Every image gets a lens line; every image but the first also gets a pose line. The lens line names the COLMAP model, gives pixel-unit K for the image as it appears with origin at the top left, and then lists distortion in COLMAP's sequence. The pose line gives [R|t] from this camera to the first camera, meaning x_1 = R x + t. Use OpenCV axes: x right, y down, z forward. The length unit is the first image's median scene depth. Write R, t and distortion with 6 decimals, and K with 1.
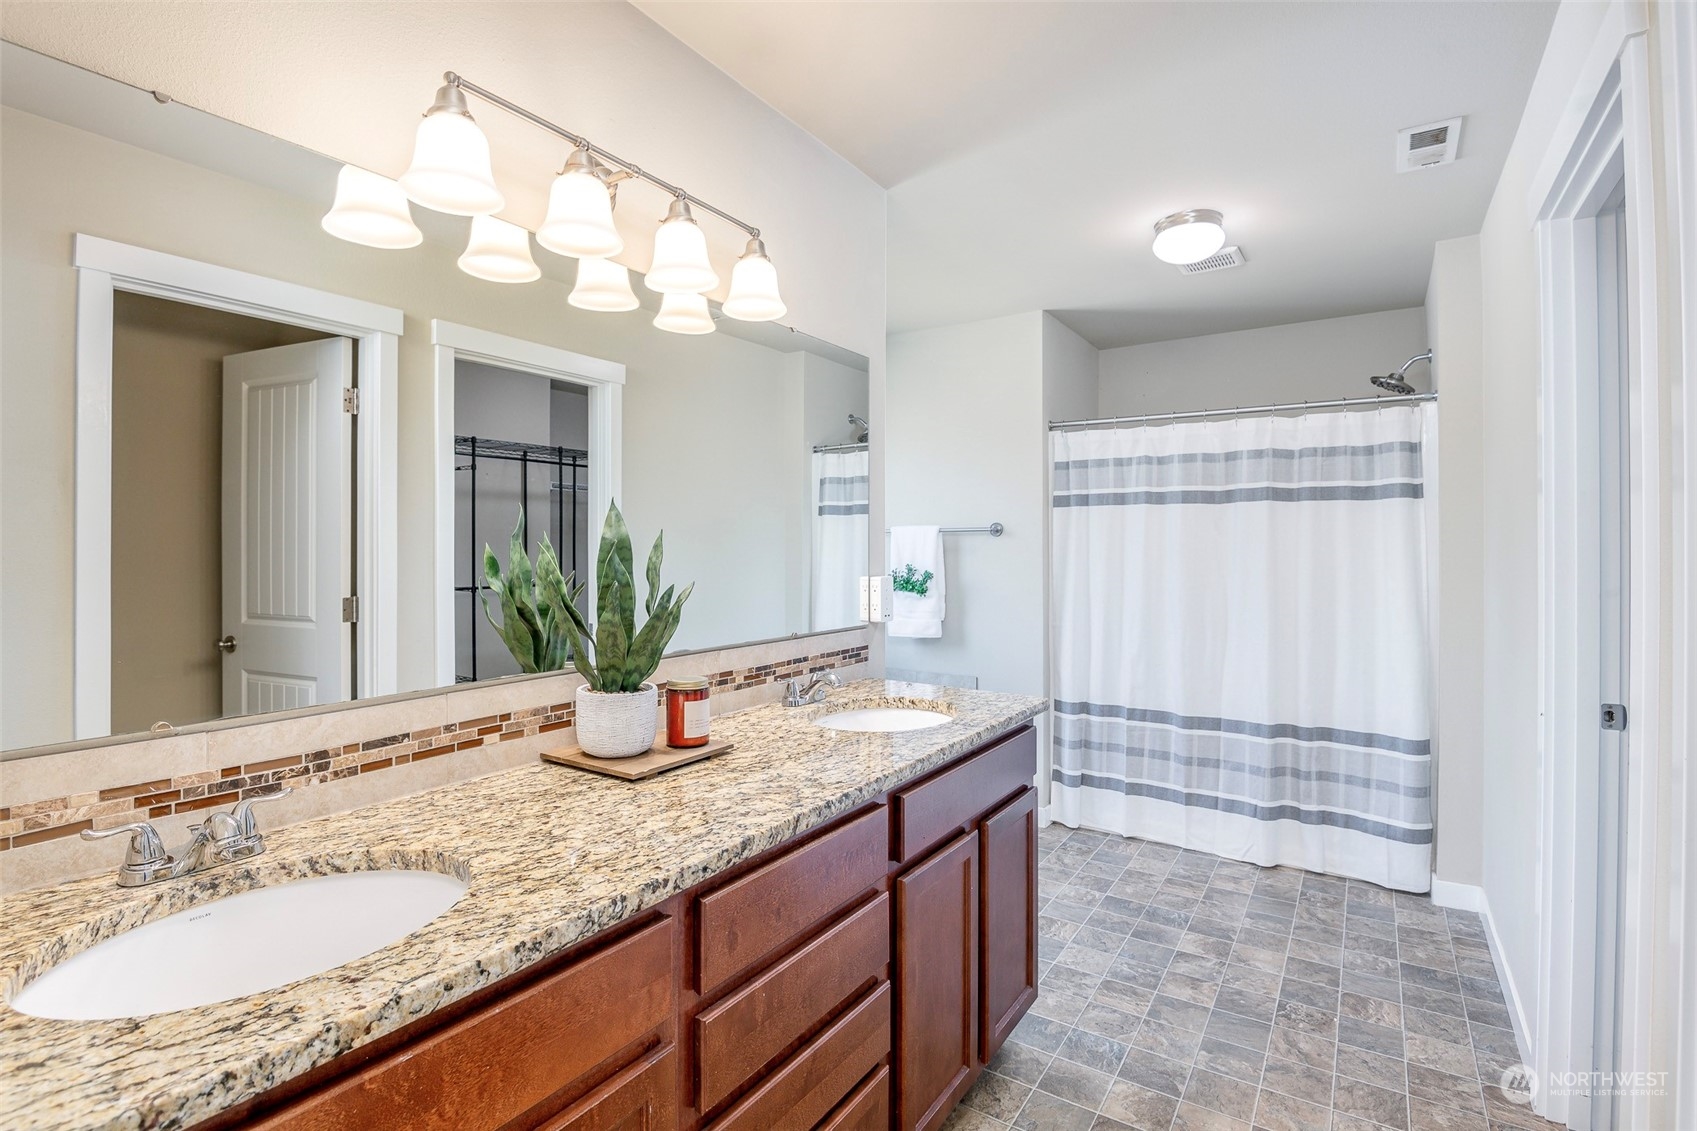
lens RADIAL K [[801.9, 0, 846.6], [0, 801.9, 548.6], [0, 0, 1]] dist [0.018982, -0.019544]
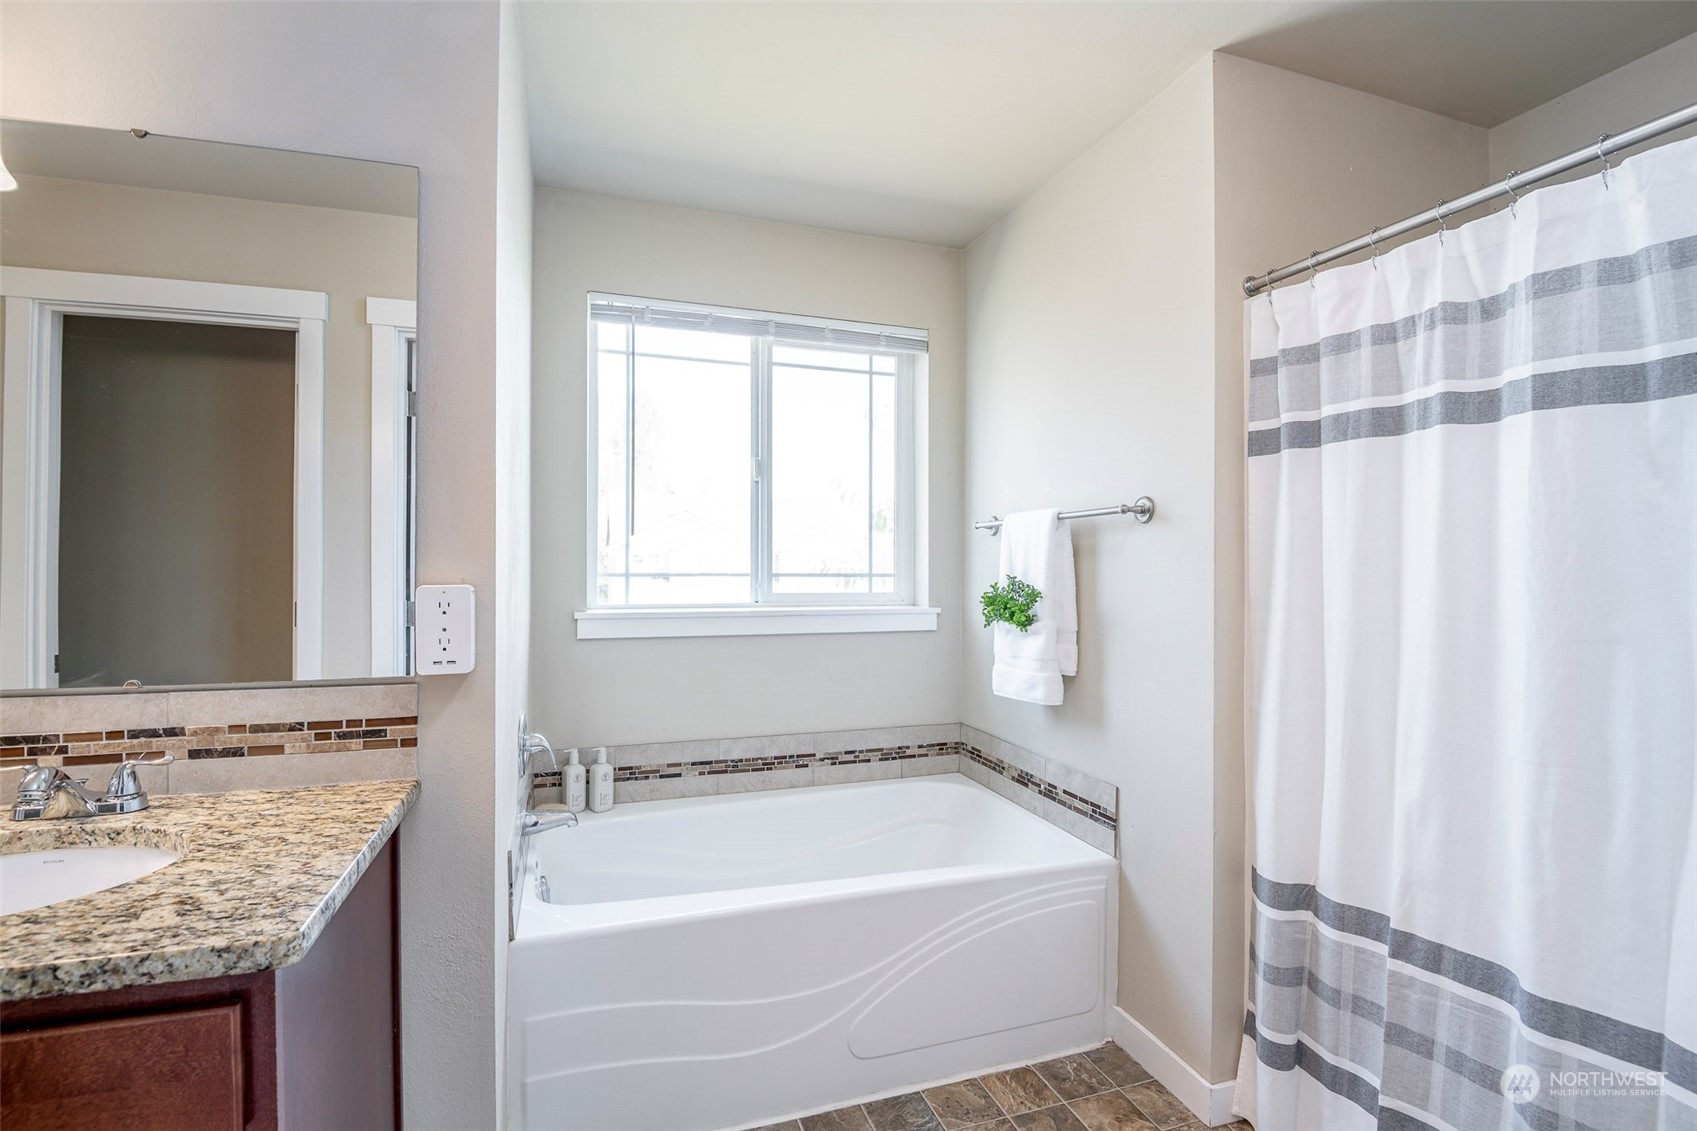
lens RADIAL K [[804.8, 0, 848.5], [0, 804.8, 565.5], [0, 0, 1]] dist [-0.002910, -0.007293]
pose [[0.781561, 0.002616, -0.623823, 0.389403], [-0.001138, 0.999996, 0.002768, 0.012433], [0.623828, -0.001453, 0.781561, 0.510183]]
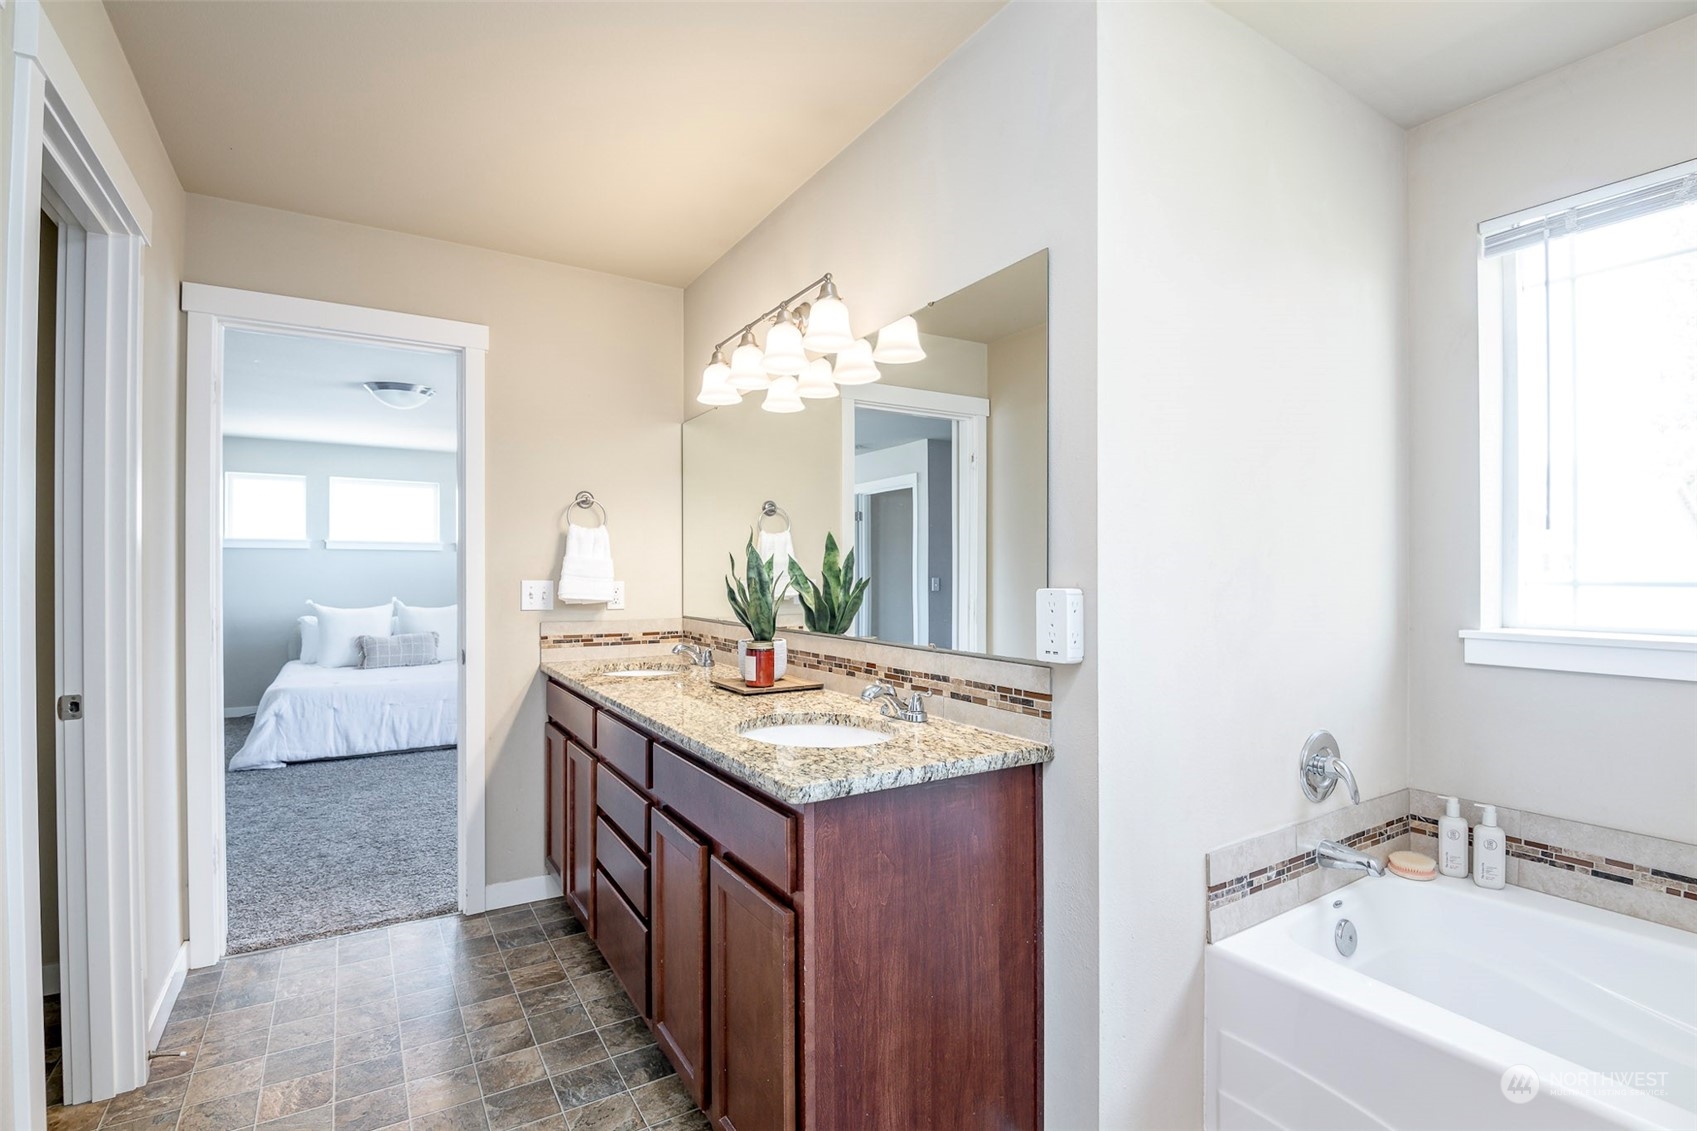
lens RADIAL K [[823.9, 0, 843.2], [0, 823.9, 571.6], [0, 0, 1]] dist [-0.003909, -0.000595]
pose [[-0.427295, 0.003591, -0.904105, 0.470906], [0.004394, 0.999989, 0.001895, 0.012177], [0.904102, -0.003163, -0.427306, 0.758723]]
